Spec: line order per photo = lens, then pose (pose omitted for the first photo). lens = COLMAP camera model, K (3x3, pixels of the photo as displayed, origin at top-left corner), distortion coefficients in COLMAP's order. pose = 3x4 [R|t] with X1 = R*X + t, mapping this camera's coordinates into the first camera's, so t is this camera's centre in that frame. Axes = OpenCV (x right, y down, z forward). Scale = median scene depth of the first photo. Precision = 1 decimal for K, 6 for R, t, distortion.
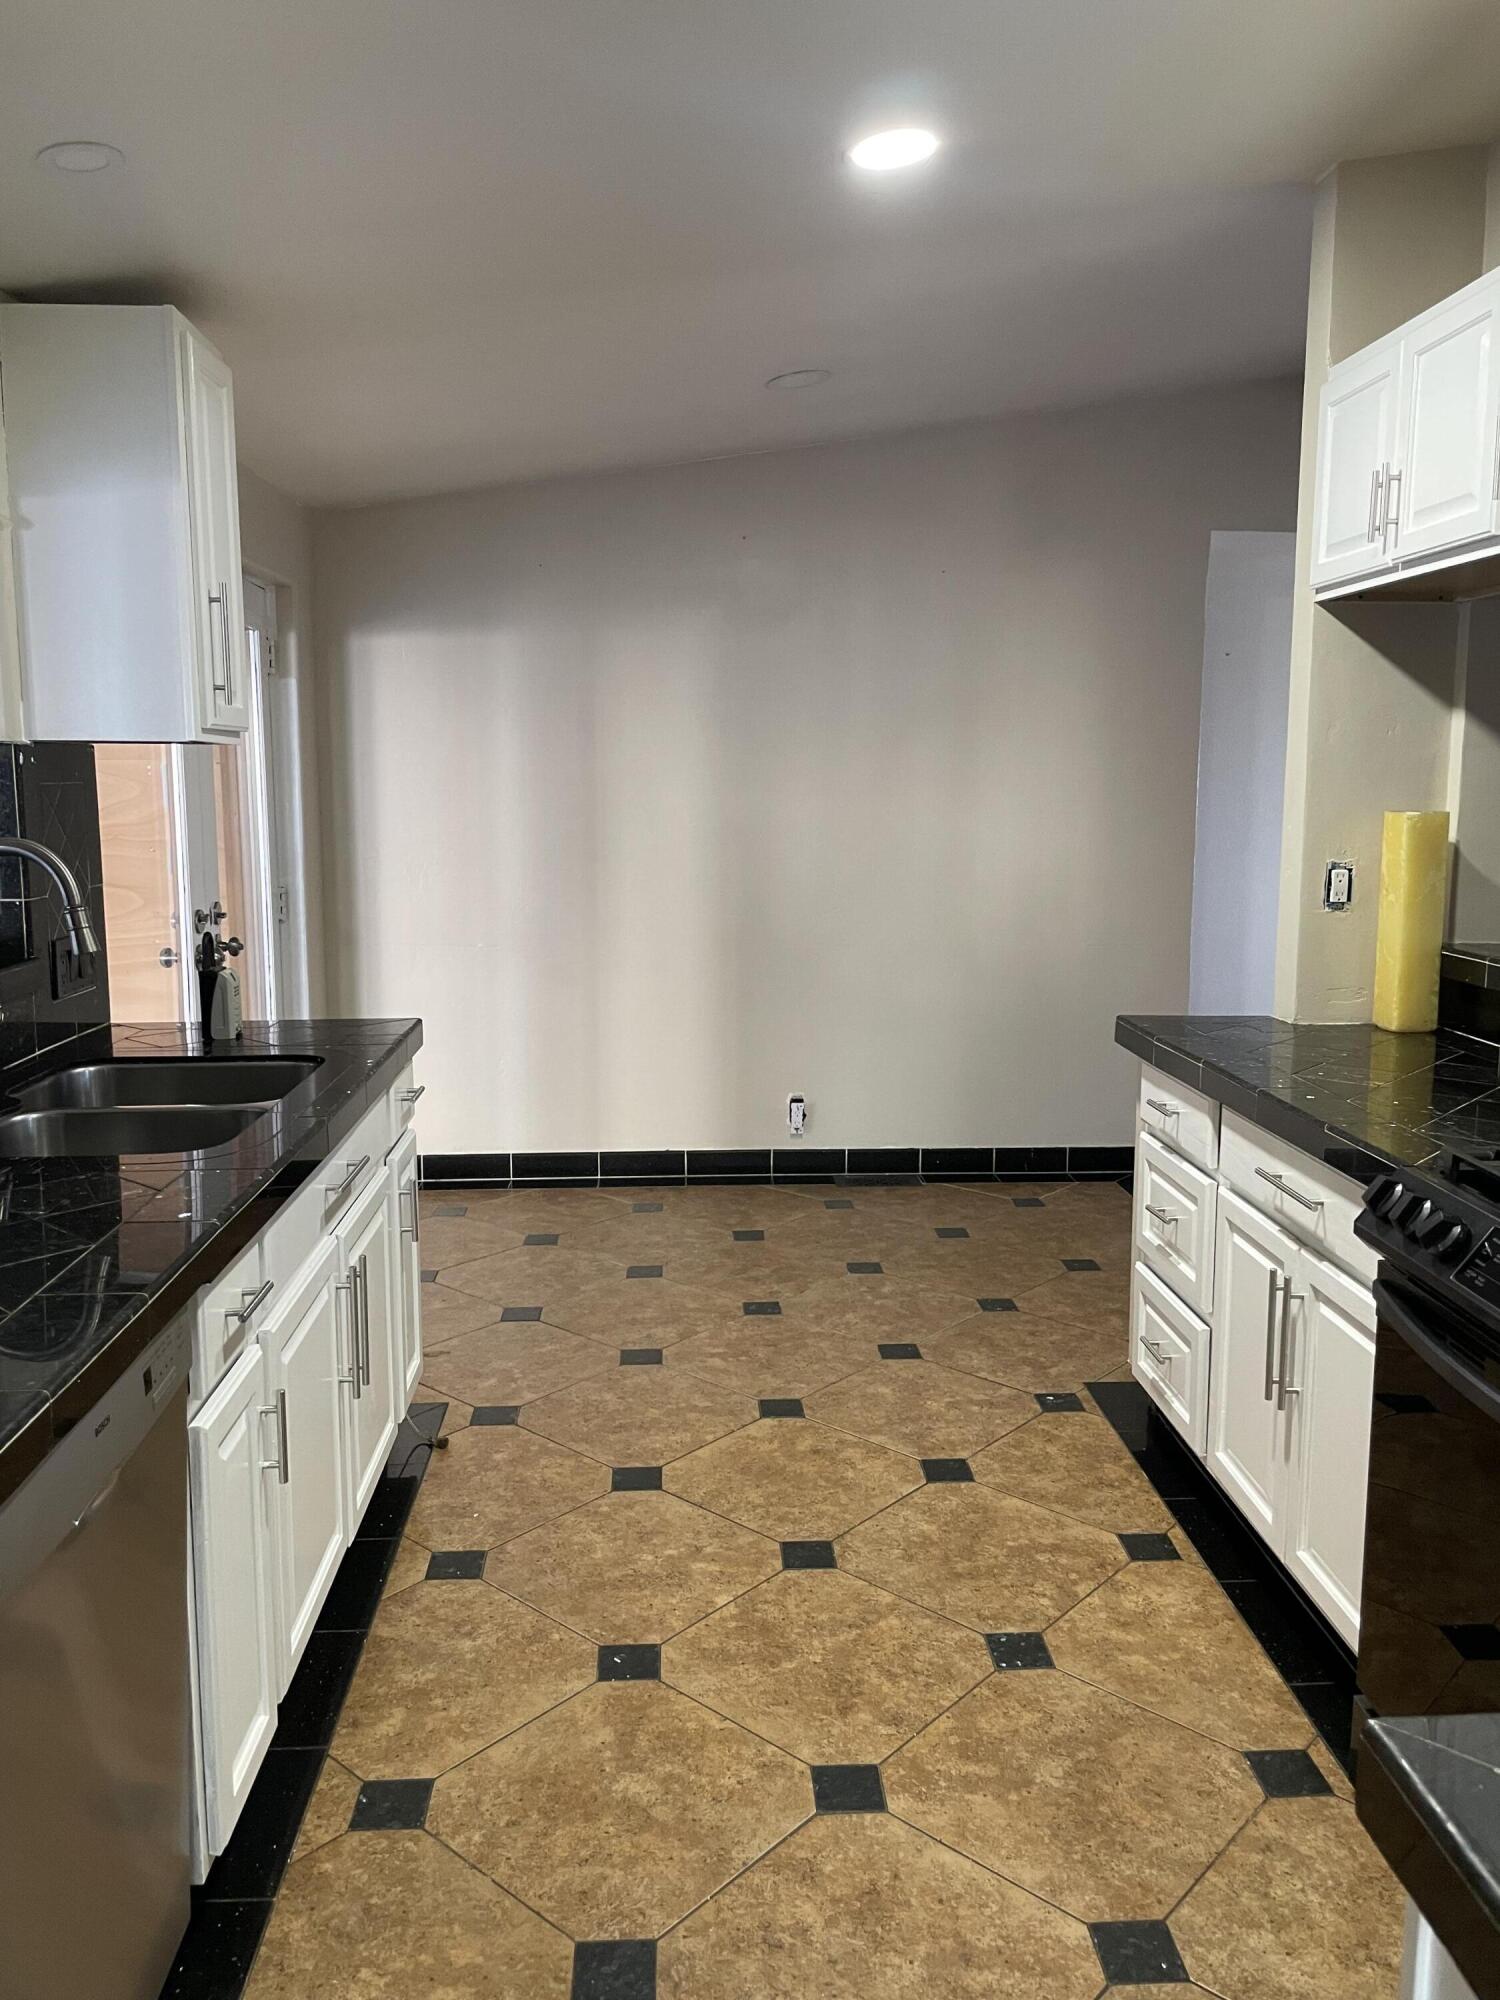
lens RADIAL K [[1513.2, 0, 771.8], [0, 1513.2, 987.9], [0, 0, 1]] dist [0.090284, -0.121239]
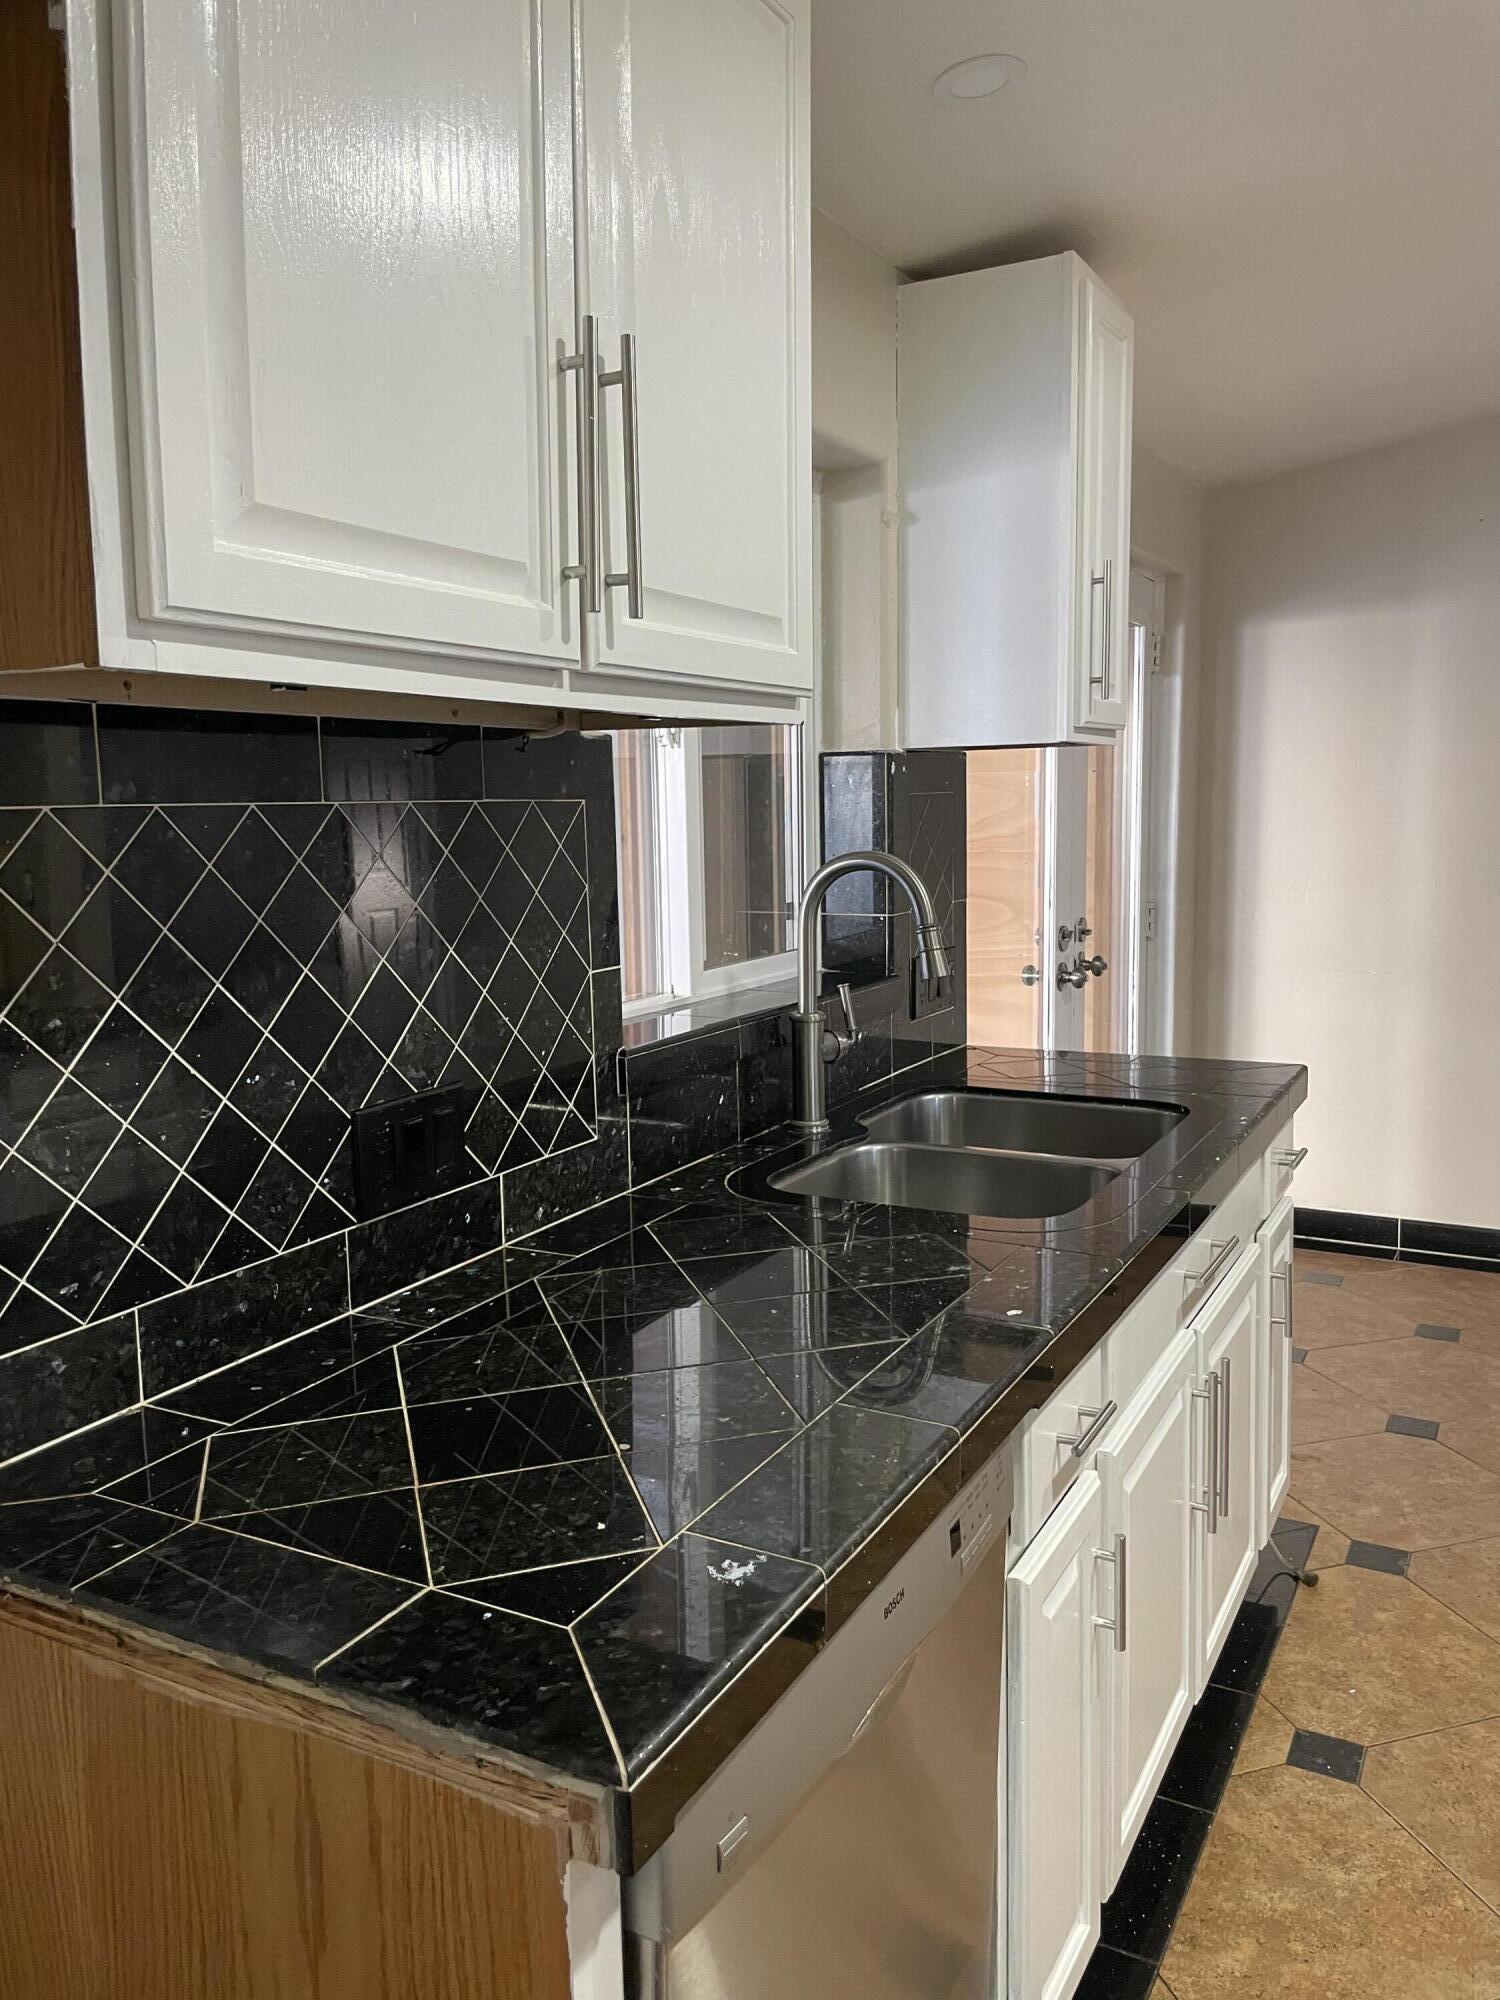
lens RADIAL K [[1513.2, 0, 771.8], [0, 1513.2, 987.9], [0, 0, 1]] dist [0.090284, -0.121239]
pose [[0.850052, 0.047624, -0.524541, -0.048844], [-0.051097, 0.998663, 0.007864, -0.015209], [0.524215, 0.020118, 0.851349, 0.152951]]
